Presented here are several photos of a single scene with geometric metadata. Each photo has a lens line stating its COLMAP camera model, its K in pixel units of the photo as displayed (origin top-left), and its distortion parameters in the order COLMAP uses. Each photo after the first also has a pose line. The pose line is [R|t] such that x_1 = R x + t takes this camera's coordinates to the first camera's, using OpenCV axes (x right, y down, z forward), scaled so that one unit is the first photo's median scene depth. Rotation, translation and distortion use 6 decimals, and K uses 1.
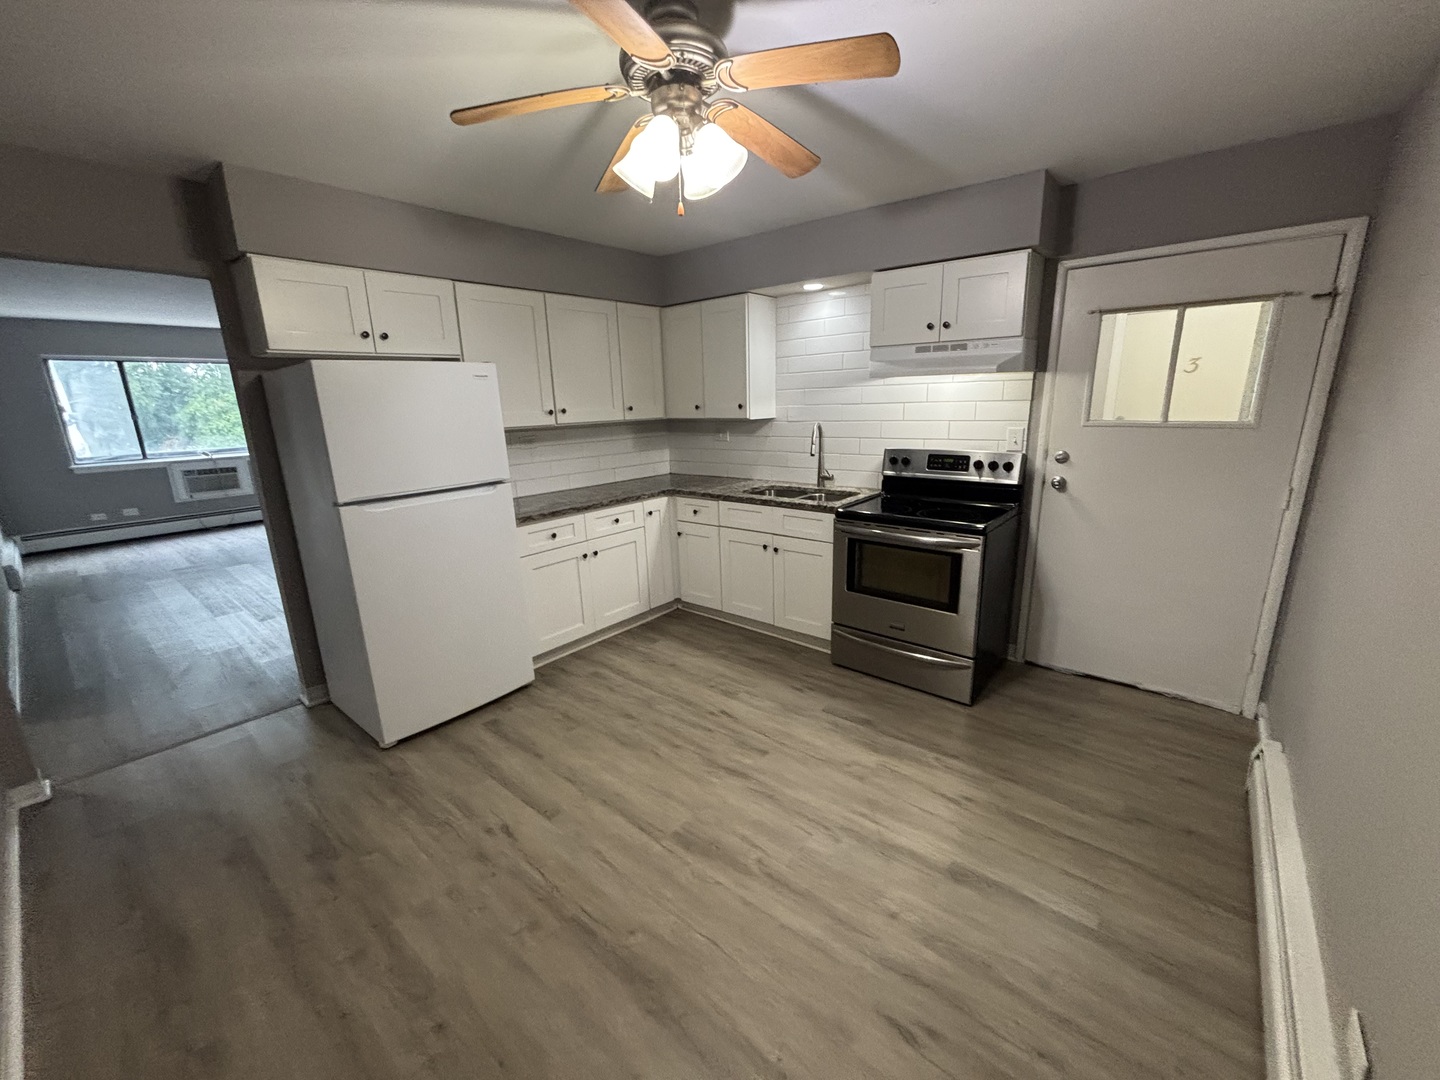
lens RADIAL K [[575.6, 0, 722.0], [0, 575.6, 543.5], [0, 0, 1]] dist [0.001087, -0.000020]
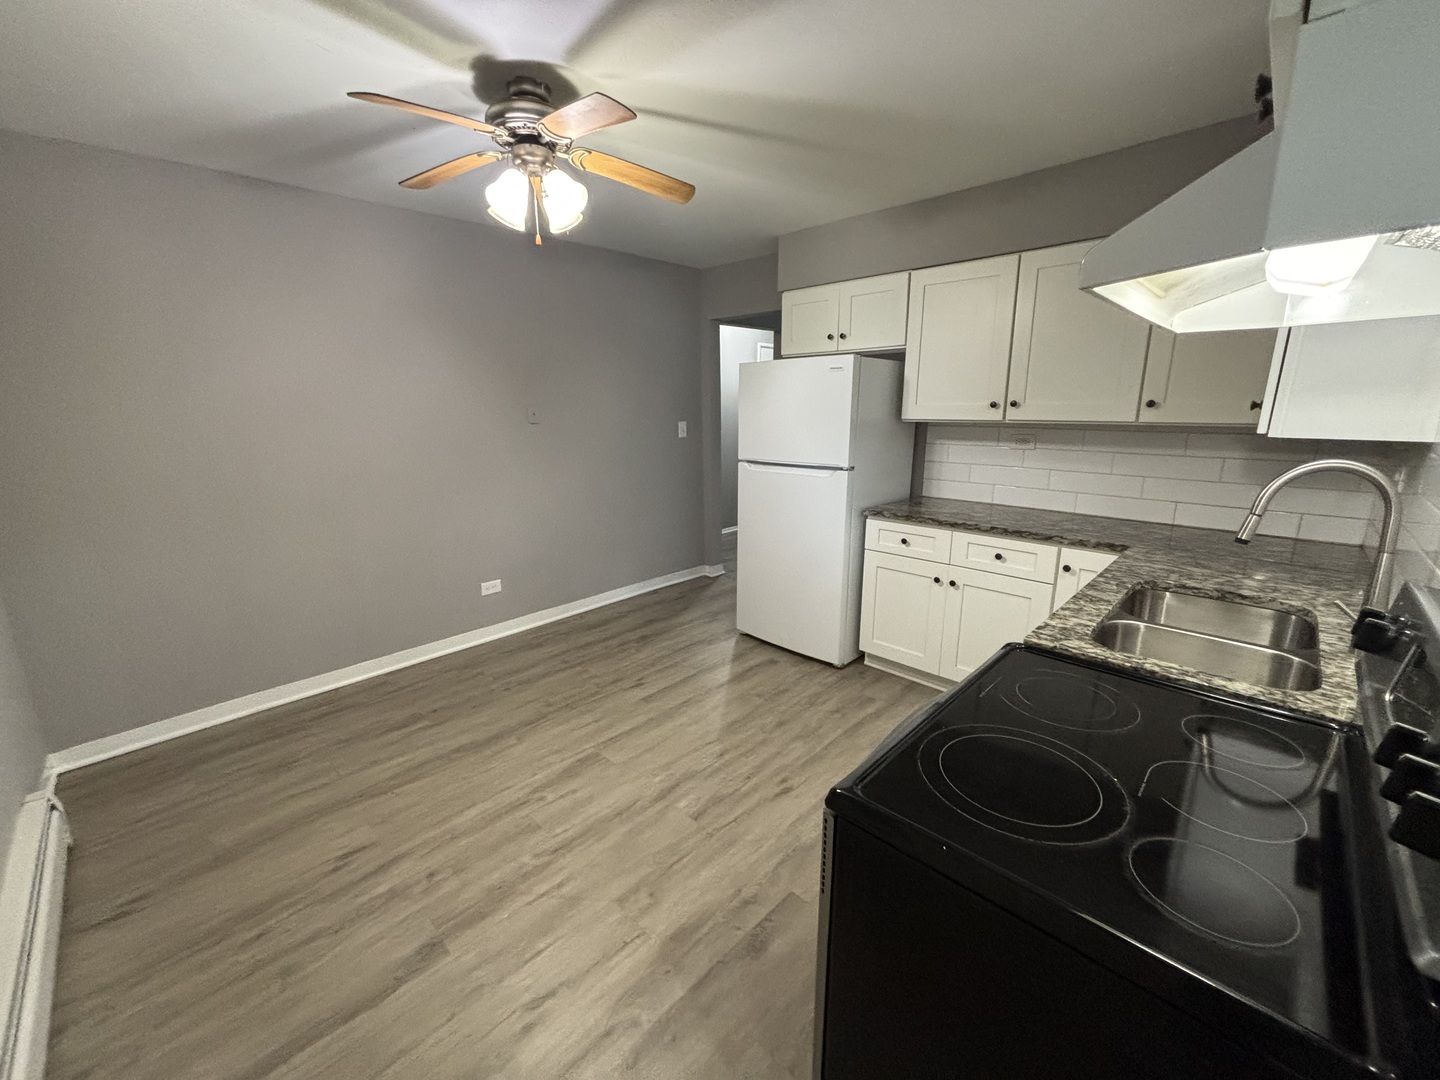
lens RADIAL K [[575.6, 0, 722.0], [0, 575.6, 543.5], [0, 0, 1]] dist [0.001087, -0.000020]
pose [[-0.080271, 0.268587, -0.959905, 0.940678], [-0.235230, 0.930708, 0.280088, -0.308842], [0.968619, 0.248281, -0.011529, 1.156824]]
